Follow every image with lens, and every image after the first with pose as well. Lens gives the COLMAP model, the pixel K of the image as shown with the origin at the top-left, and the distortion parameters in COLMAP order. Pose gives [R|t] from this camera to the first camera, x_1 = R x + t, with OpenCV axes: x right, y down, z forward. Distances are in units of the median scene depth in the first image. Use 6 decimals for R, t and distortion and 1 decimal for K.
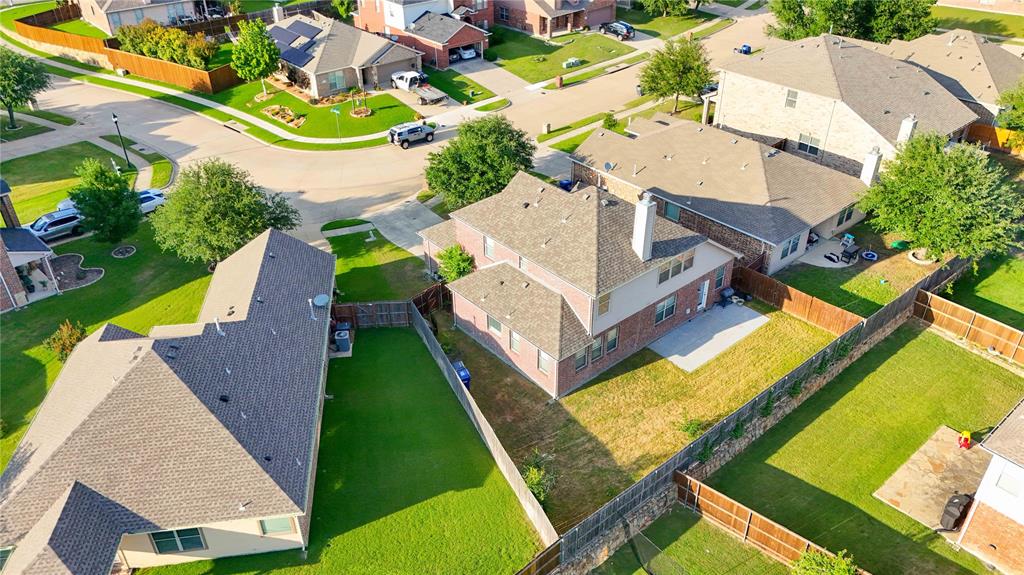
lens RADIAL K [[755.8, 0, 514.7], [0, 755.8, 290.2], [0, 0, 1]] dist [0.053308, -0.032631]
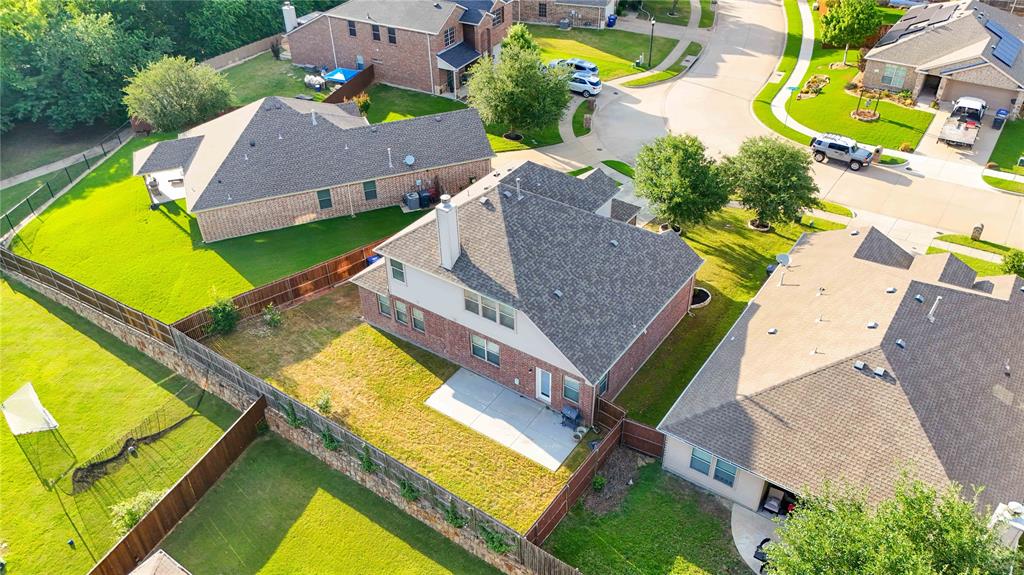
lens RADIAL K [[755.8, 0, 518.3], [0, 755.8, 287.4], [0, 0, 1]] dist [0.053308, -0.032631]
pose [[0.250288, 0.569372, -0.783052, 0.508579], [-0.519618, 0.761438, 0.387569, -0.231351], [0.816916, 0.309884, 0.486435, 0.351627]]
